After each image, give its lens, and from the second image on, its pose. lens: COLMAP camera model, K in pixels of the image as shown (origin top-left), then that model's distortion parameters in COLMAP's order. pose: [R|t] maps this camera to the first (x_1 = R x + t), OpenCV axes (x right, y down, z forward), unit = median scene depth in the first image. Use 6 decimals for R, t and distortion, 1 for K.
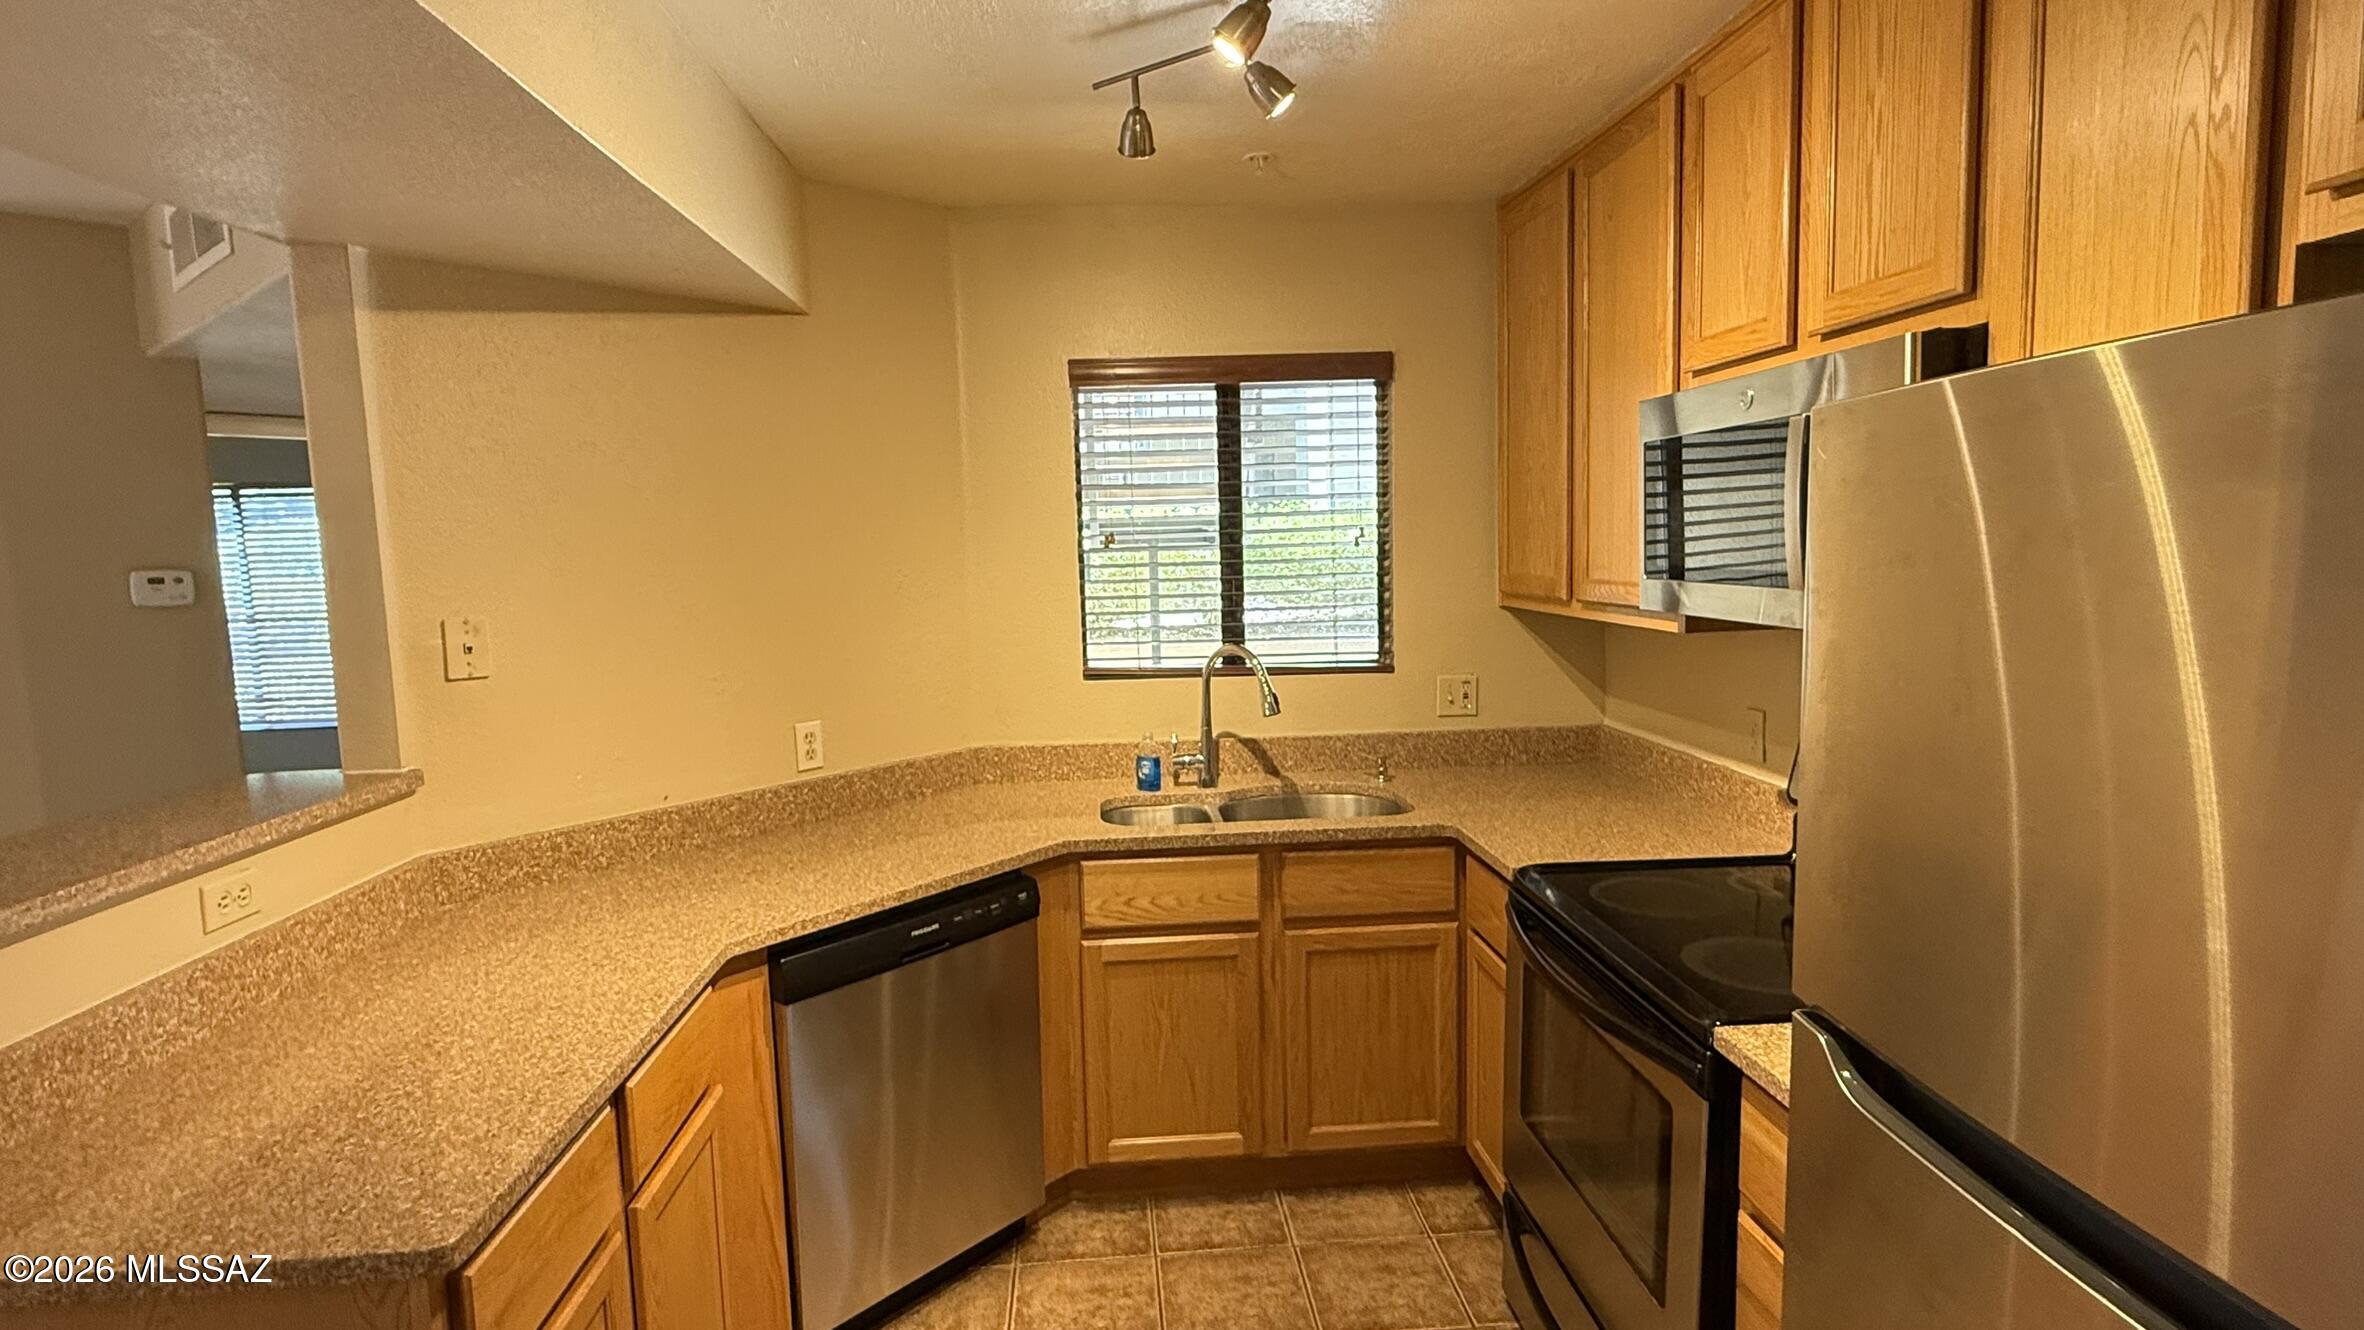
lens RADIAL K [[1180.5, 0, 1181.1], [0, 1180.5, 670.4], [0, 0, 1]] dist [0.000157, 0.000525]
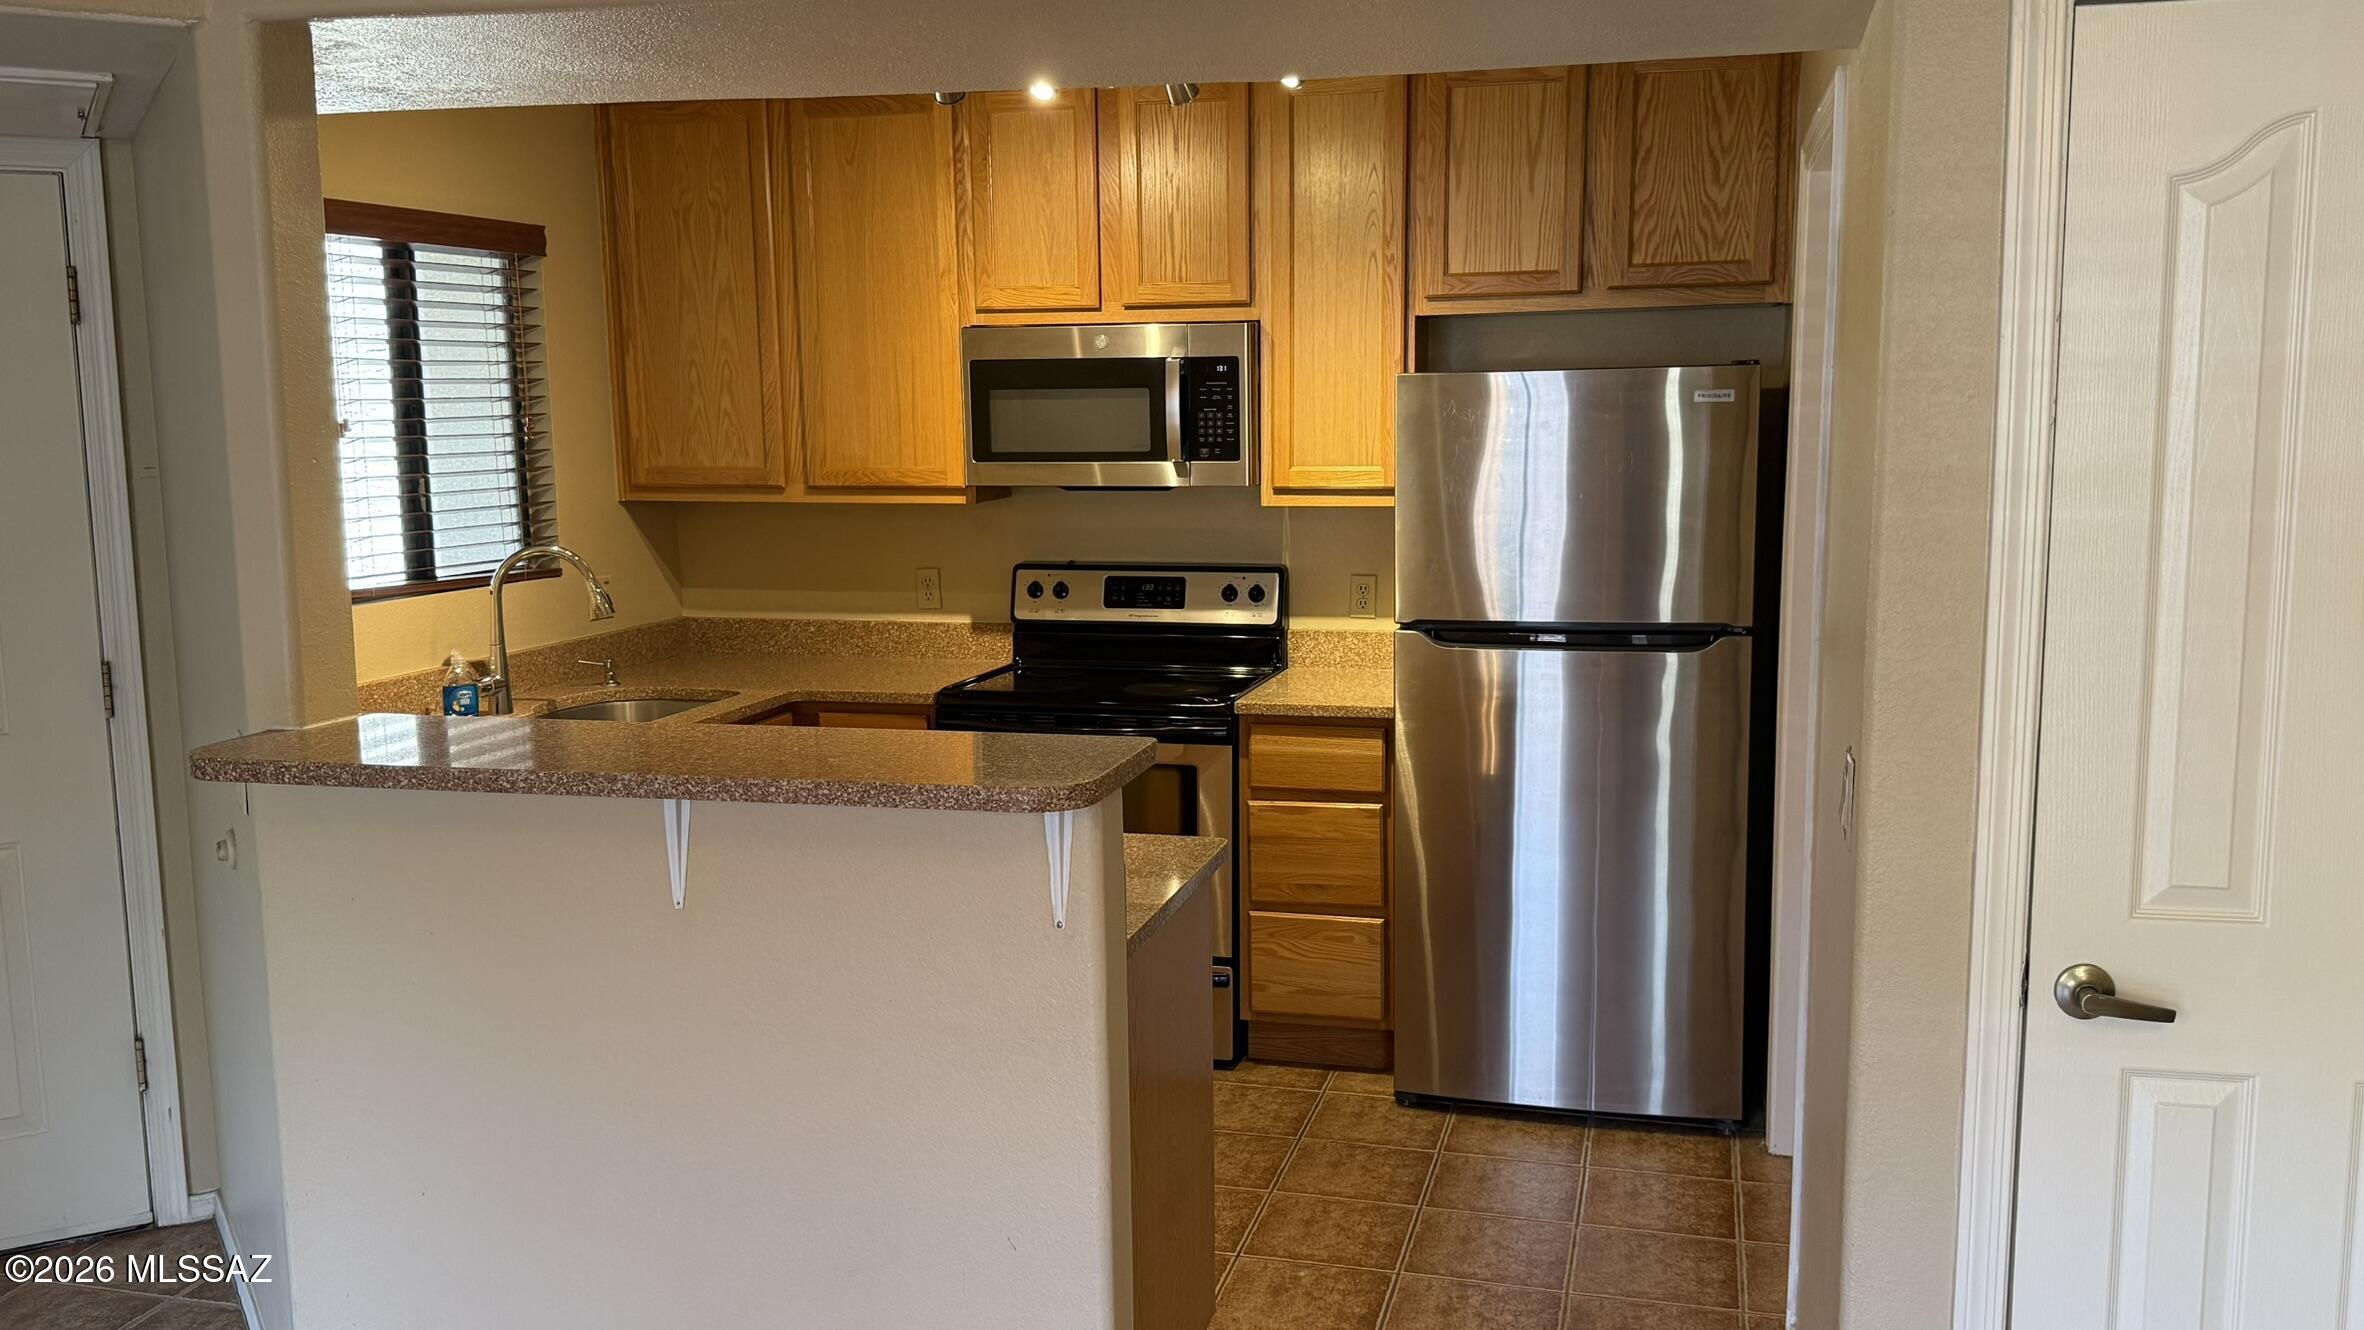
lens RADIAL K [[1958.7, 0, 1178.5], [0, 1958.7, 683.6], [0, 0, 1]] dist [0.180498, -0.387636]
pose [[0.324134, -0.112559, 0.939291, -1.454084], [0.106560, 0.990921, 0.081974, 0.011800], [-0.939991, 0.073520, 0.333185, 0.048616]]
